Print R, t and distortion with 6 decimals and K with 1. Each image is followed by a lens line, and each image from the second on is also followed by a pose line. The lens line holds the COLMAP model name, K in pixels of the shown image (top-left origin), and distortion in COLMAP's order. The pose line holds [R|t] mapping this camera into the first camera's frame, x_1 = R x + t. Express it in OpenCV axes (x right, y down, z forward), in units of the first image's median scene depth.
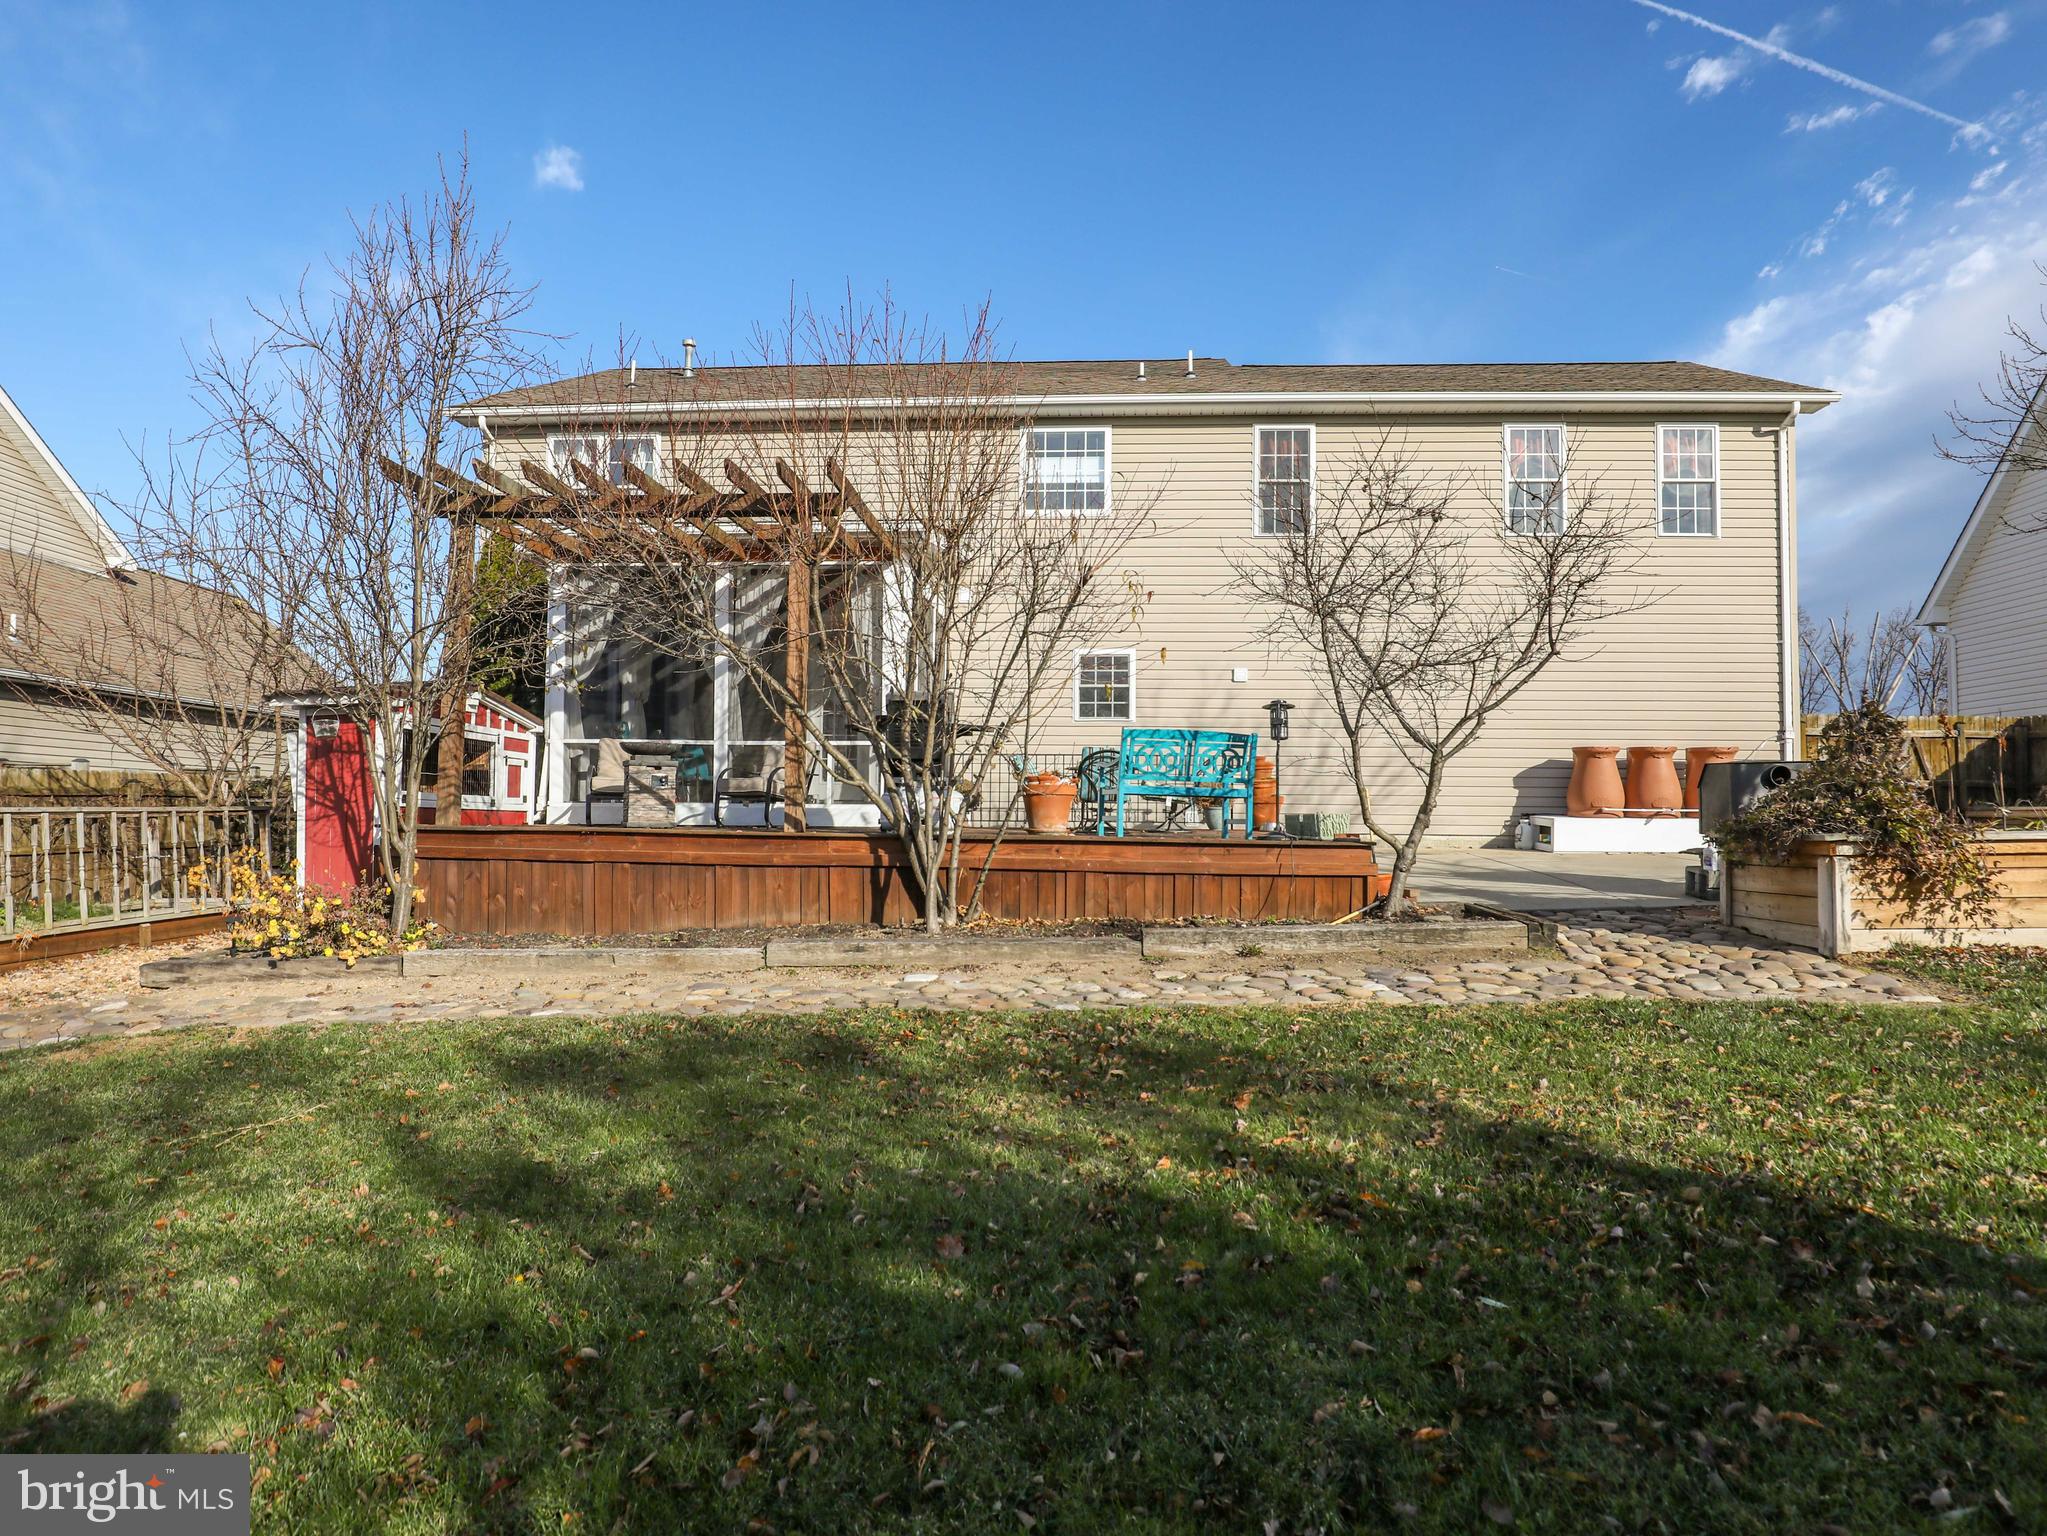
lens RADIAL K [[1085.4, 0, 1024.3], [0, 1085.4, 777.1], [0, 0, 1]] dist [-0.026465, -0.000234]
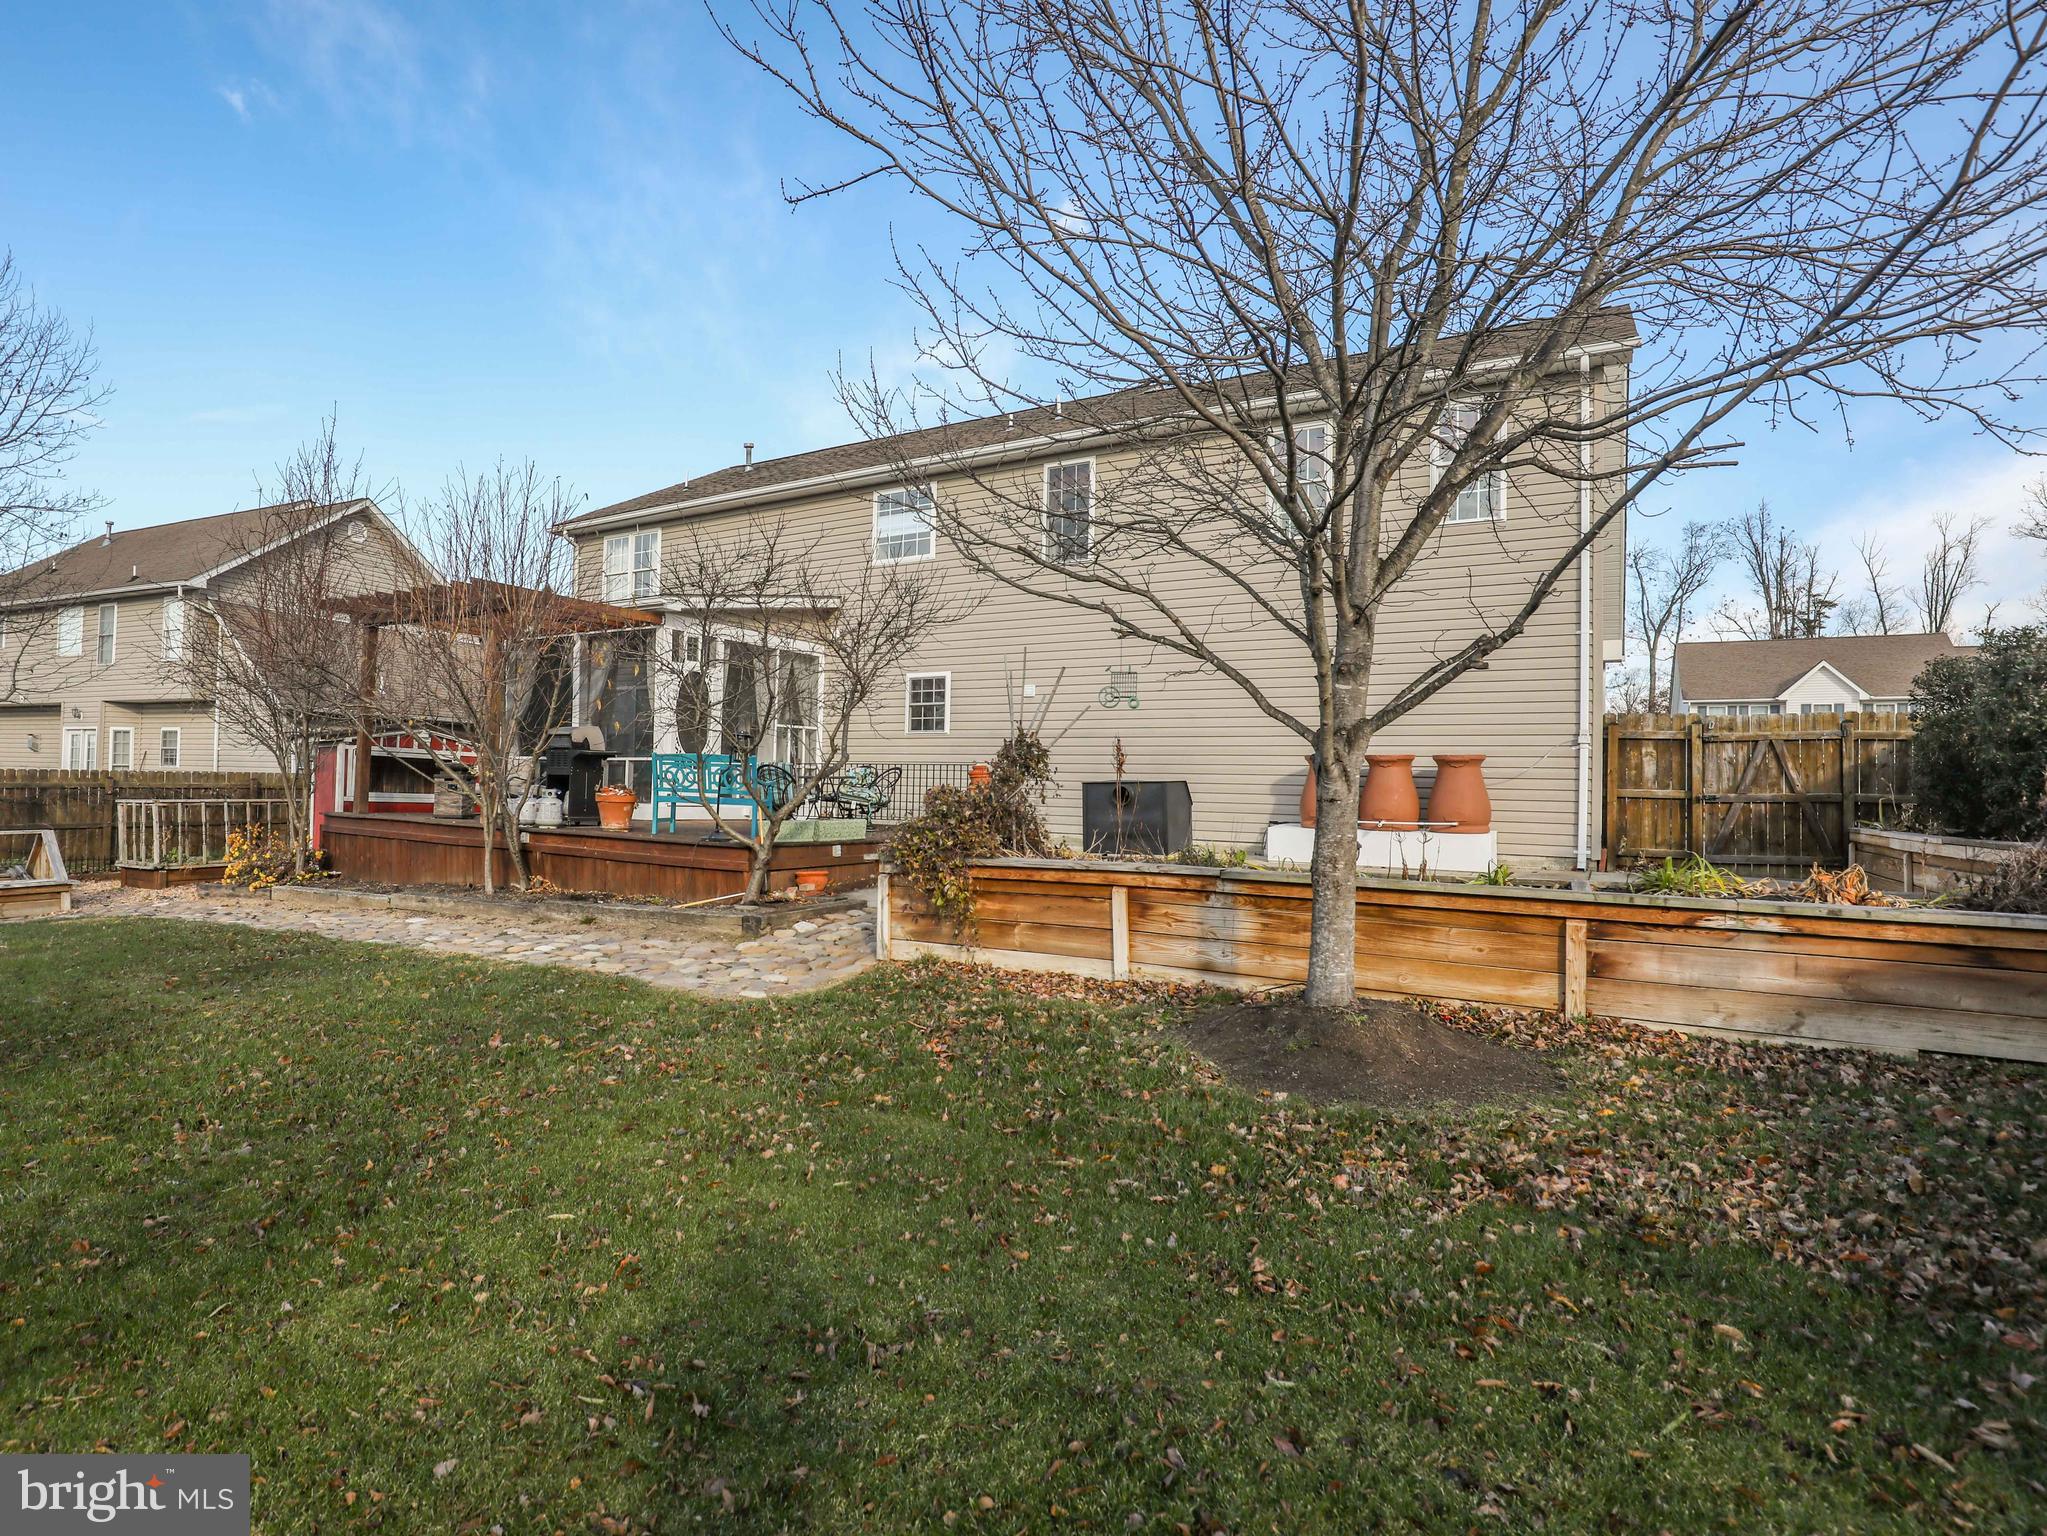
lens RADIAL K [[1045.4, 0, 1025.0], [0, 1045.4, 770.8], [0, 0, 1]] dist [-0.036014, 0.004730]
pose [[0.886253, 0.003057, -0.463191, 0.694324], [0.002909, 0.999922, 0.012166, -0.024414], [0.463192, -0.012130, 0.886175, 0.039085]]
